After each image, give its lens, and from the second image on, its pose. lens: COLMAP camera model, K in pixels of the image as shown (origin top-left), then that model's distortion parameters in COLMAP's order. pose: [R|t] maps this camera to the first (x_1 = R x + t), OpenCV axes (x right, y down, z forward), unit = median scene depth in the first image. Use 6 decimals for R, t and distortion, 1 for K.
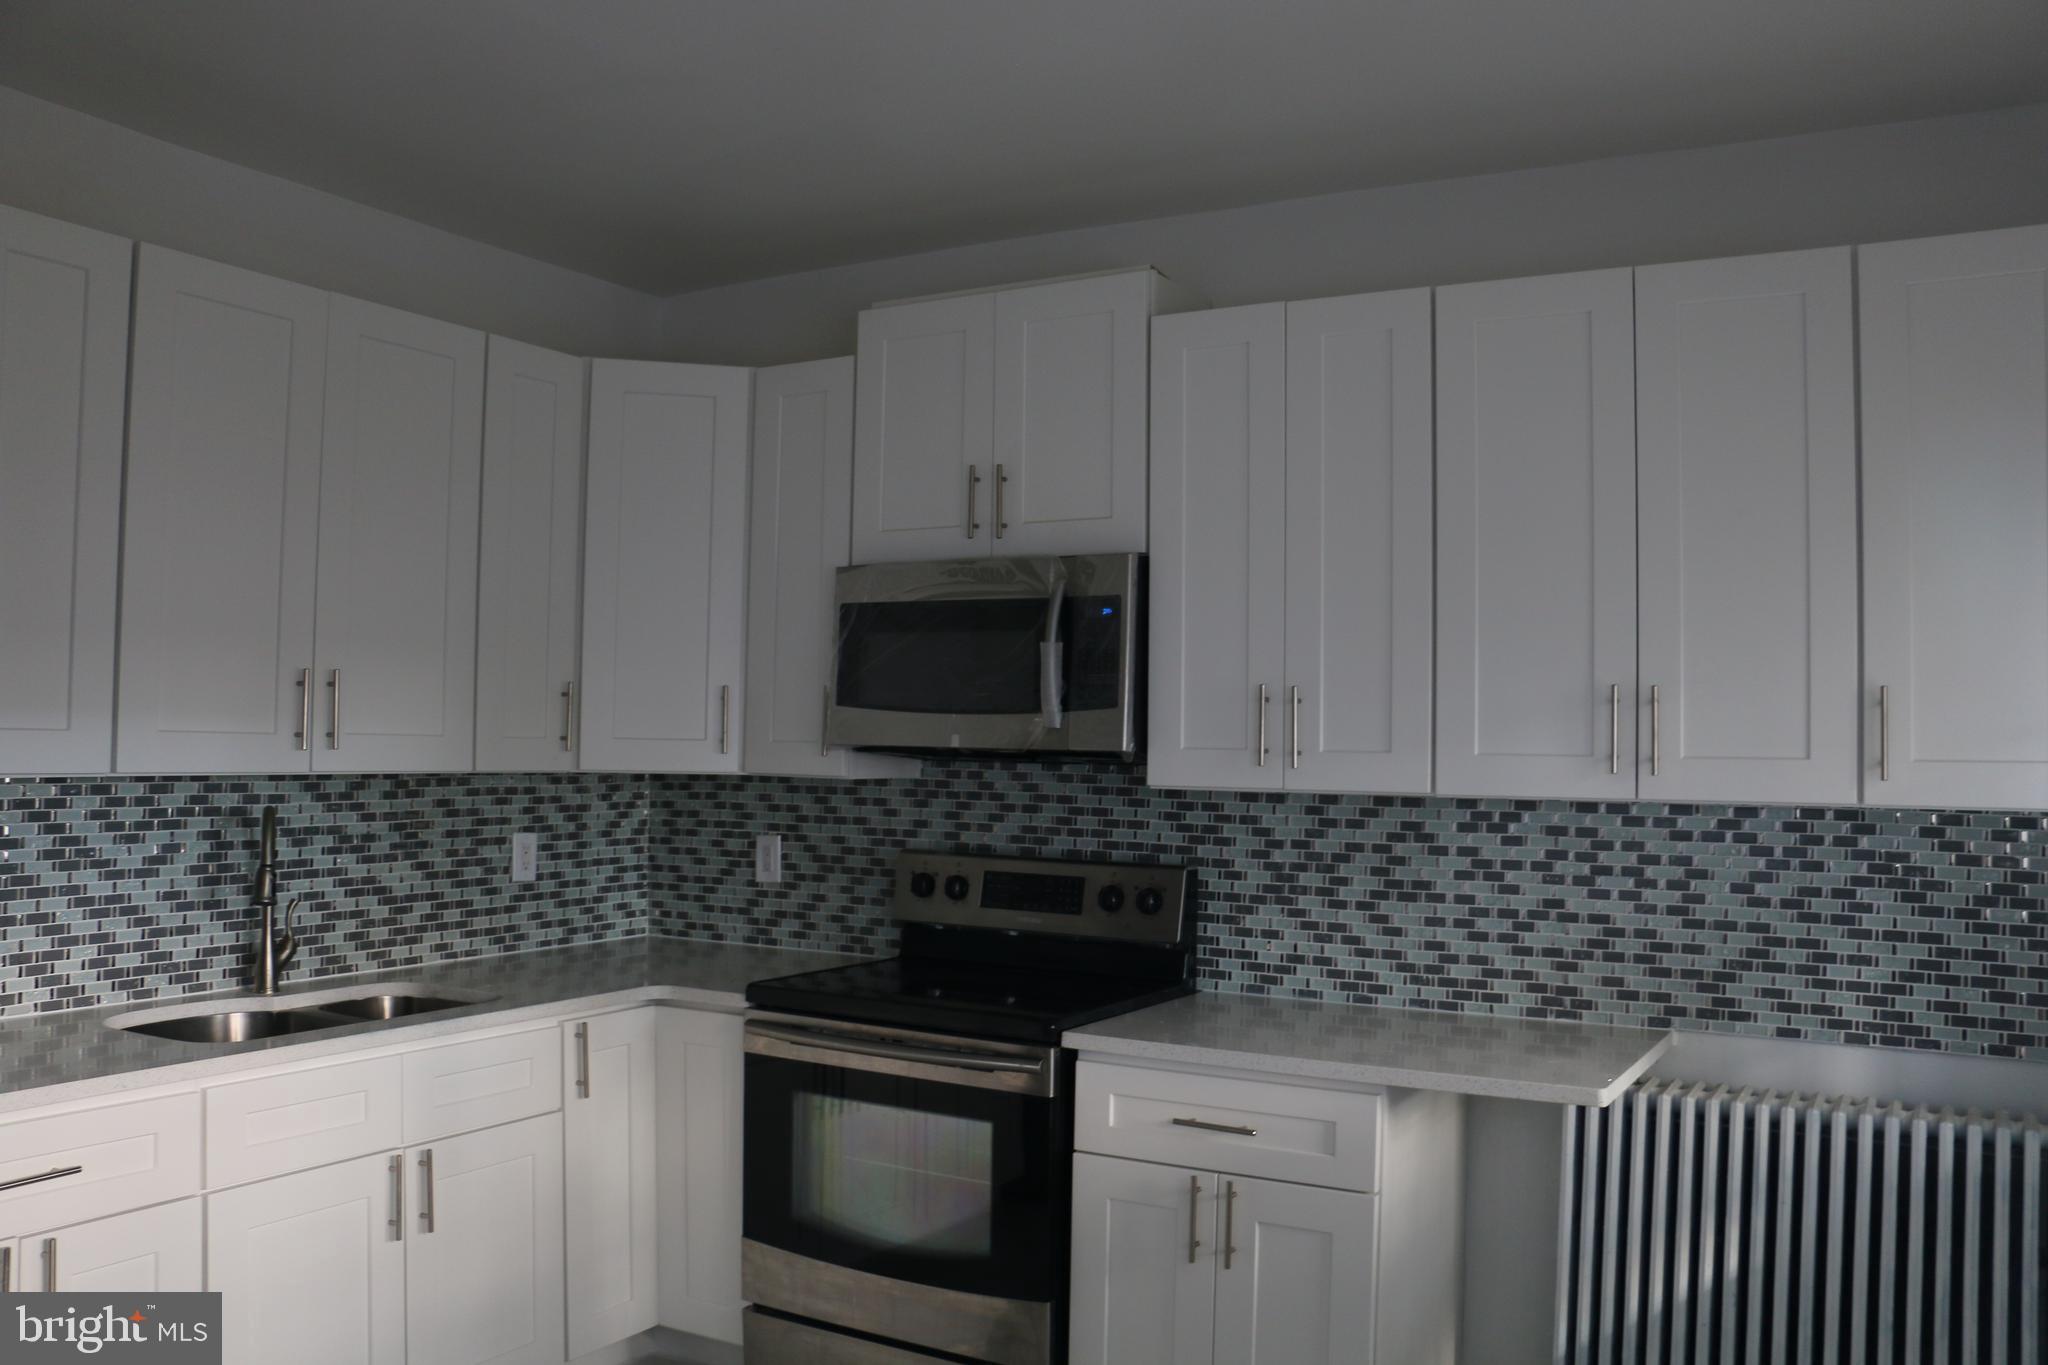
lens RADIAL K [[1683.5, 0, 1036.9], [0, 1683.5, 685.3], [0, 0, 1]] dist [-0.178246, 0.146884]
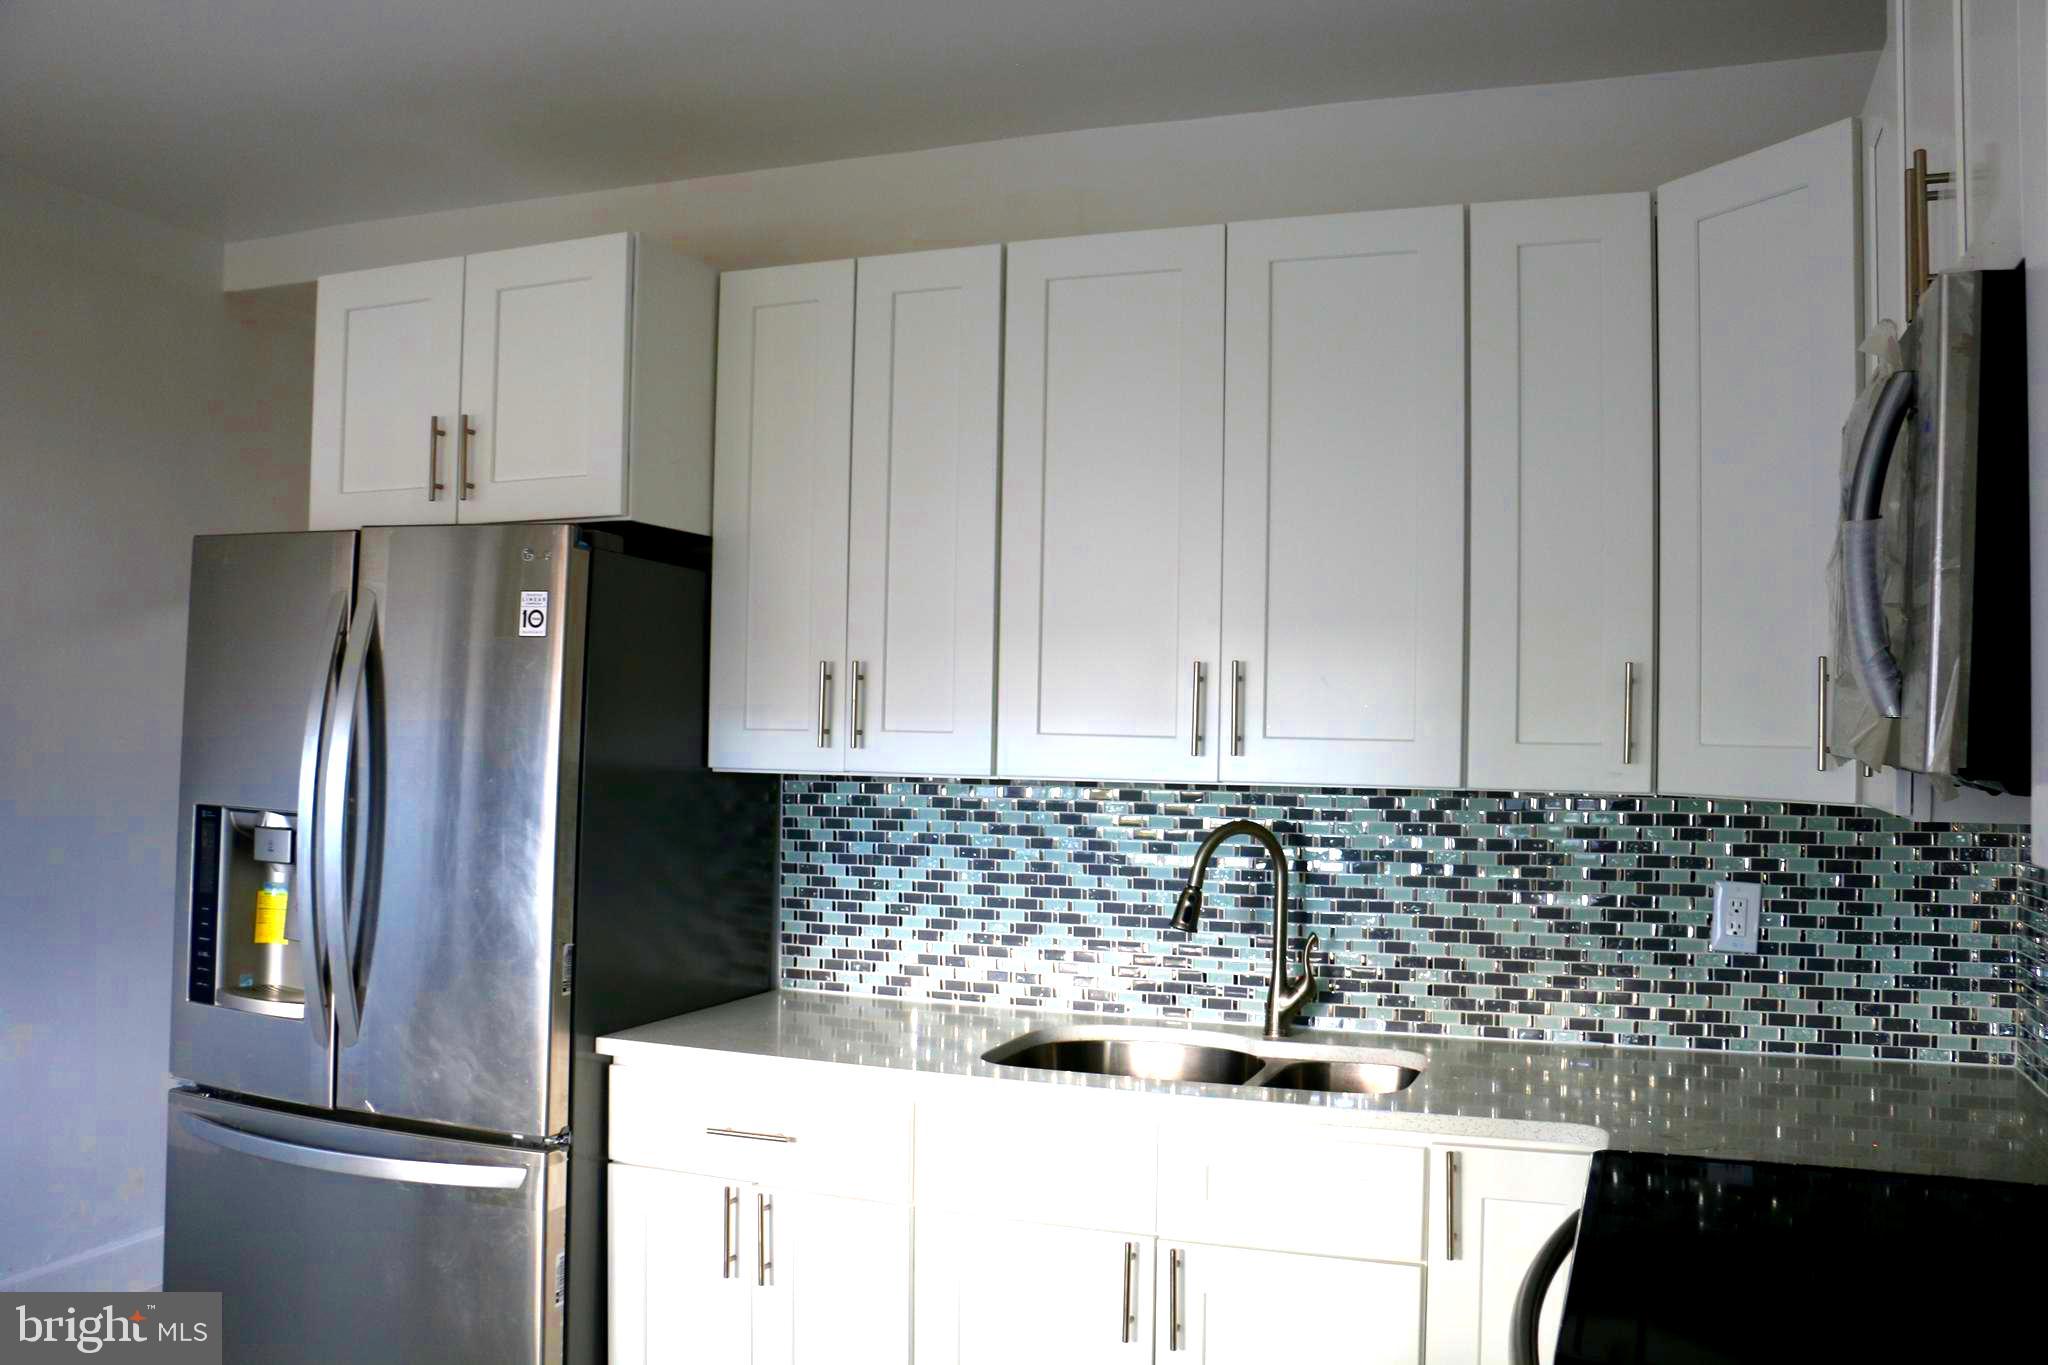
lens RADIAL K [[1683.5, 0, 1025.7], [0, 1683.5, 685.7], [0, 0, 1]] dist [-0.178246, 0.146884]
pose [[0.158522, -0.034565, -0.986750, 0.366575], [0.019985, 0.999295, -0.031793, 0.025520], [0.987153, -0.014680, 0.159101, 0.678280]]
